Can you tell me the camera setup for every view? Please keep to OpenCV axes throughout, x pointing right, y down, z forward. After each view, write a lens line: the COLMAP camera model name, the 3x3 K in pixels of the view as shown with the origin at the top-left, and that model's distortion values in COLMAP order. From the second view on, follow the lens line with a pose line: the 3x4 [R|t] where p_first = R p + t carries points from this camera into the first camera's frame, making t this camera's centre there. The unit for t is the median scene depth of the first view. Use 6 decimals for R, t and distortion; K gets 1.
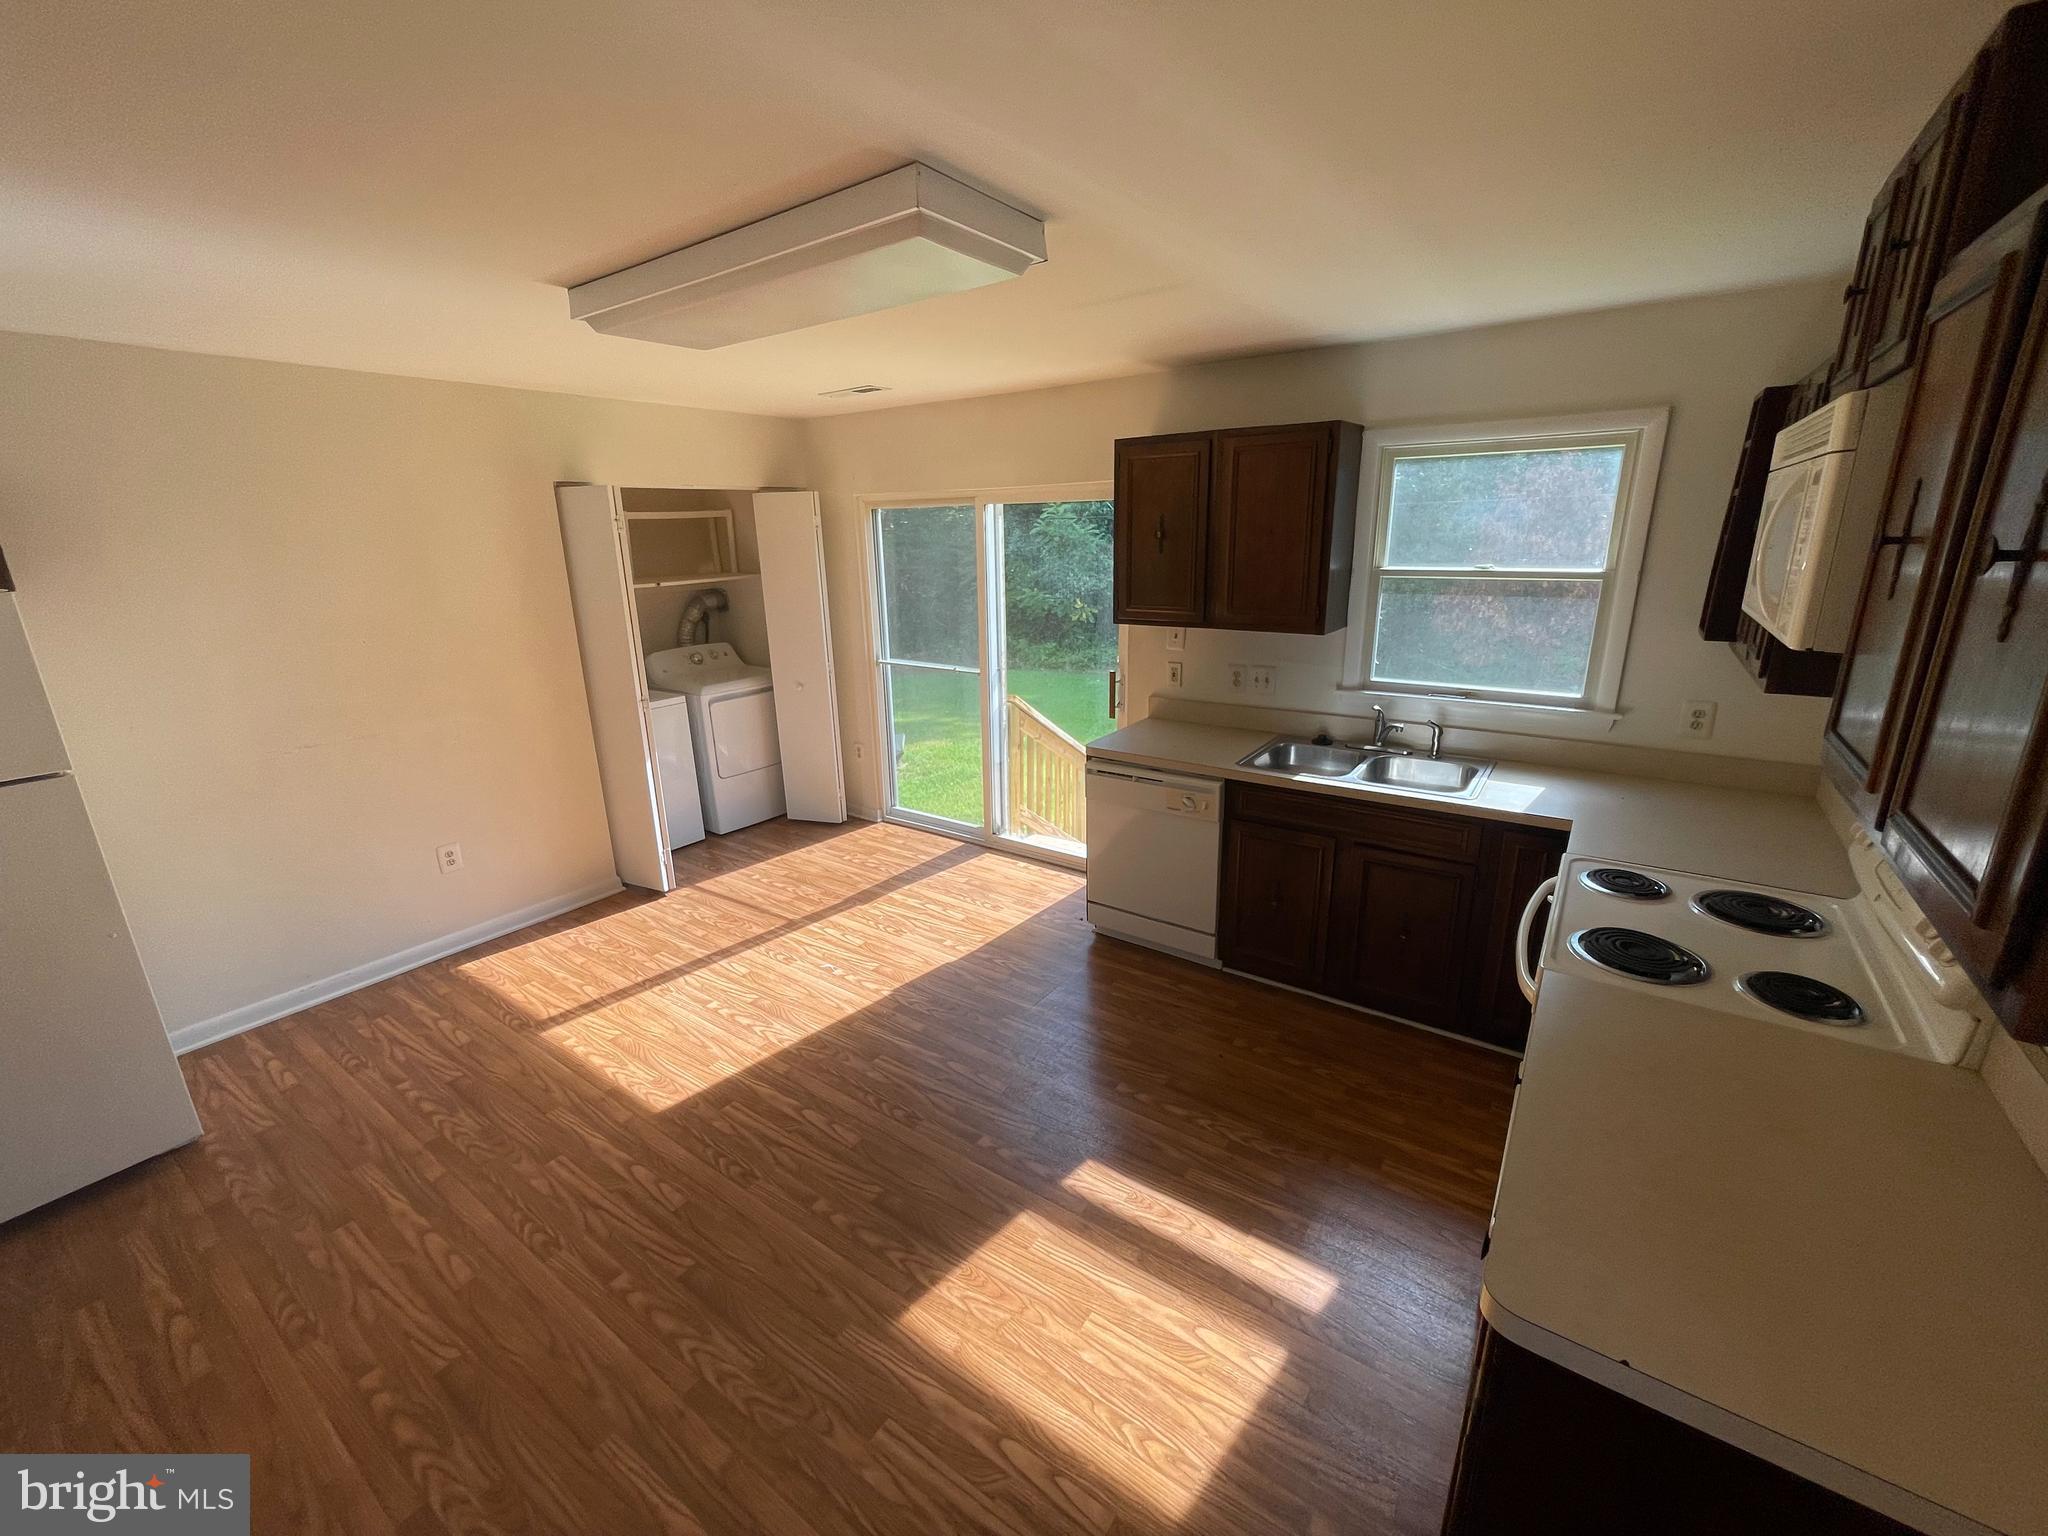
lens RADIAL K [[842.4, 0, 1024.0], [0, 842.4, 768.0], [0, 0, 1]] dist [0.002208, 0.000295]
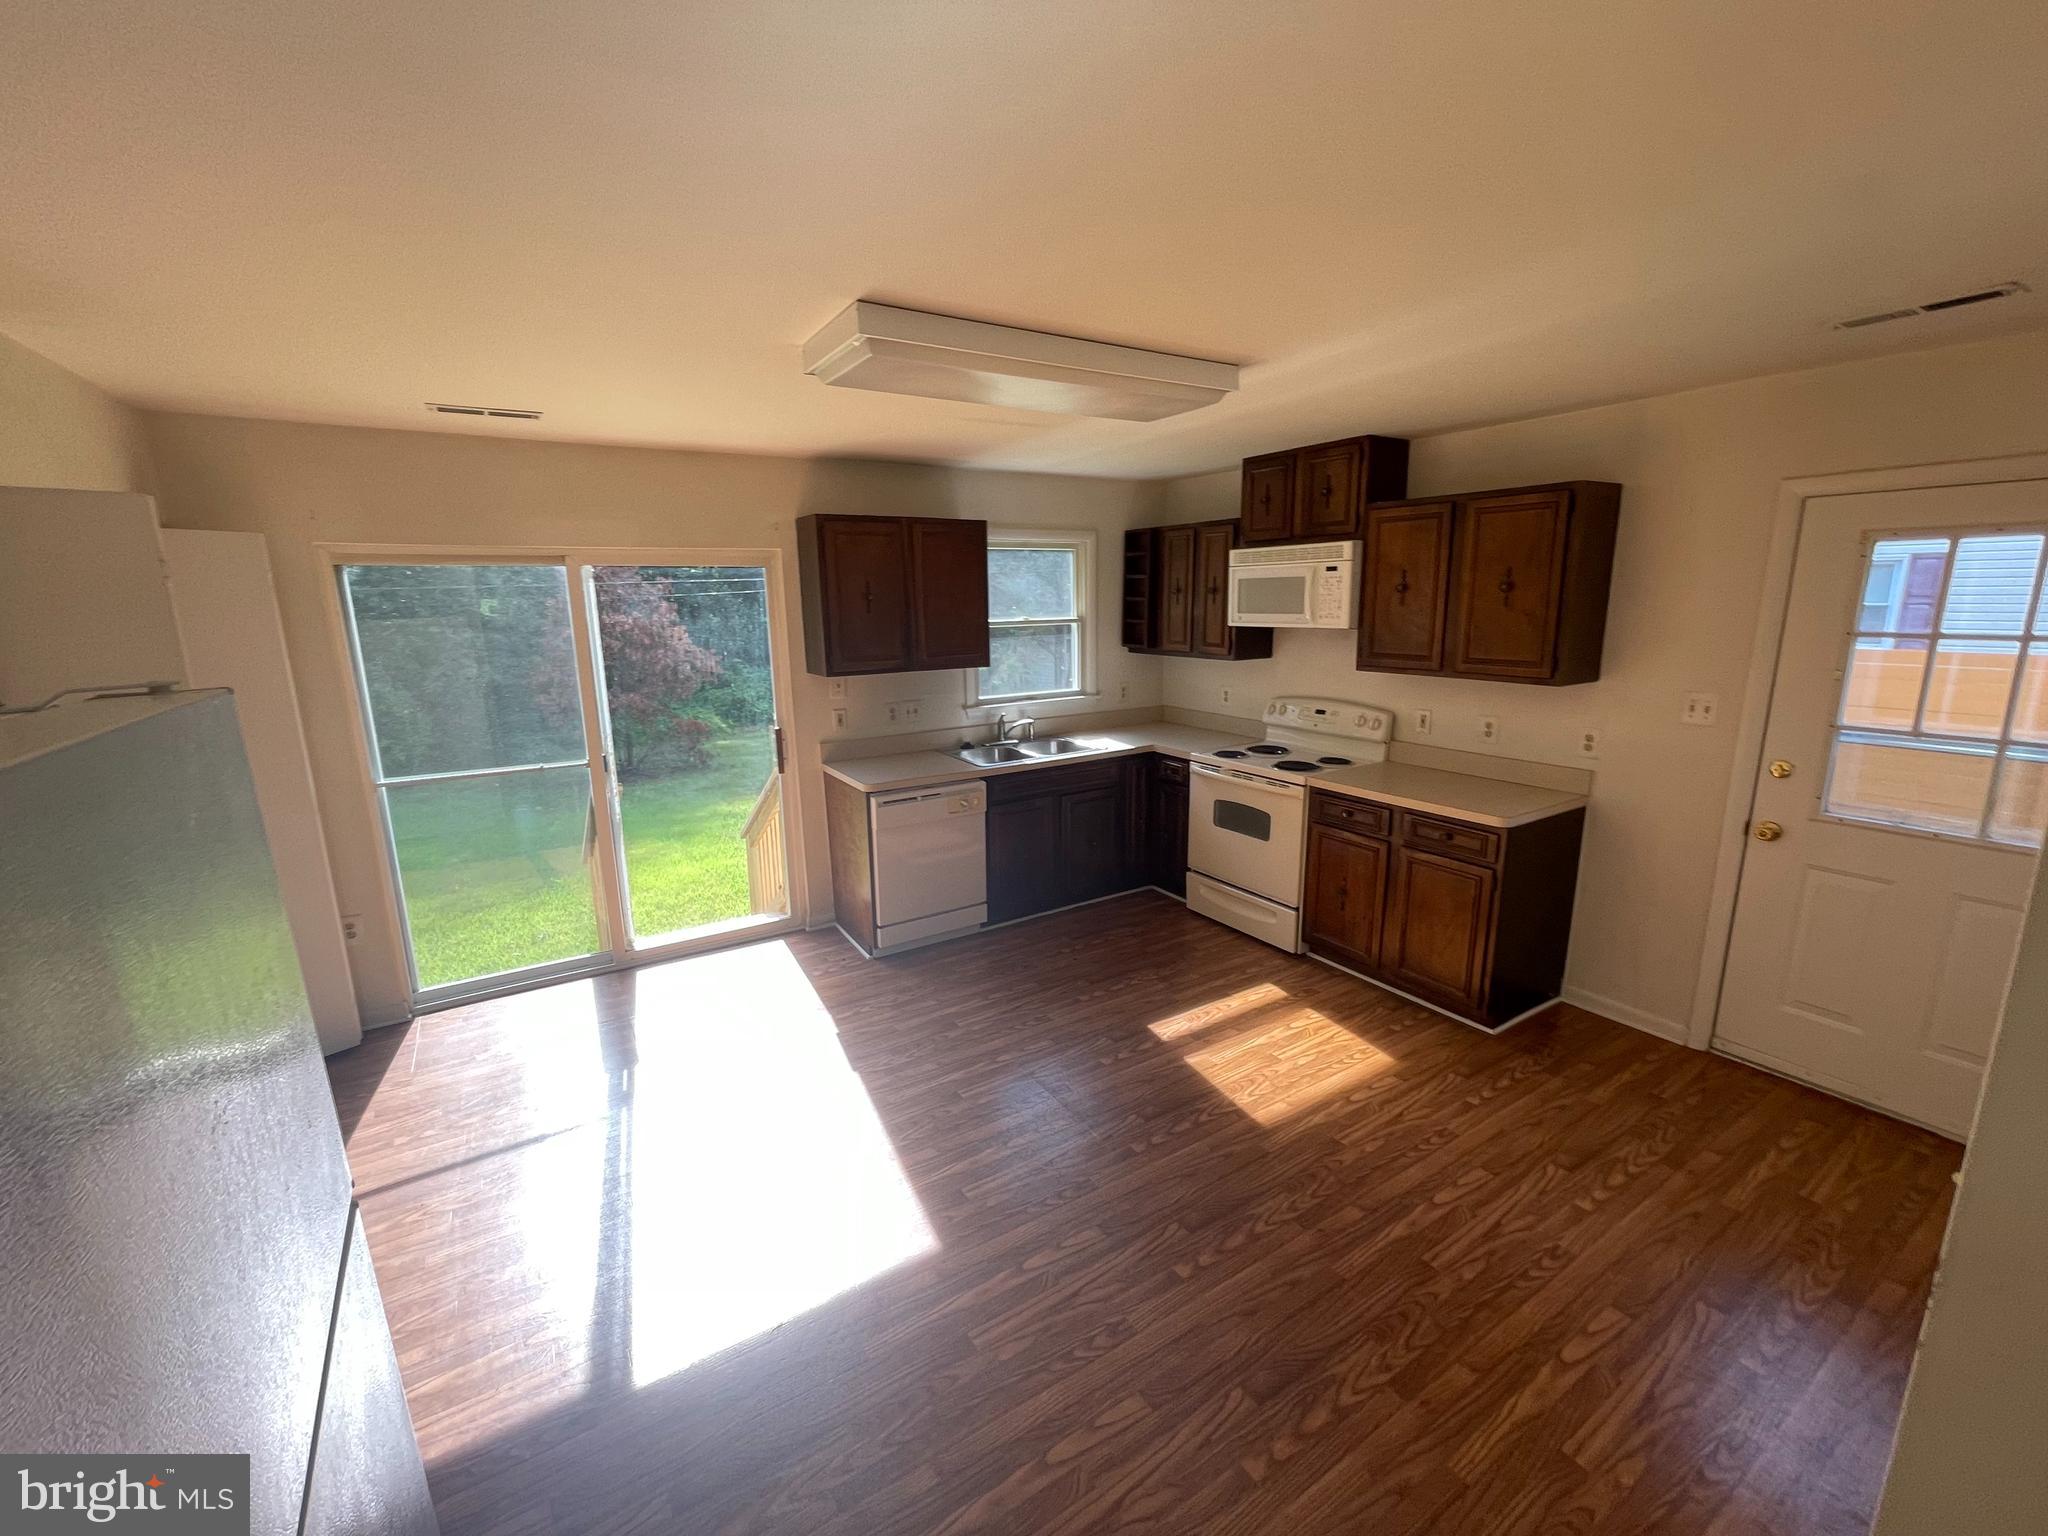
lens RADIAL K [[827.9, 0, 1021.4], [0, 827.9, 770.8], [0, 0, 1]] dist [-0.001650, -0.000008]
pose [[0.381209, -0.179039, 0.906987, -0.986876], [0.262700, 0.961604, 0.079407, -0.091707], [-0.886379, 0.207995, 0.413606, 0.441777]]
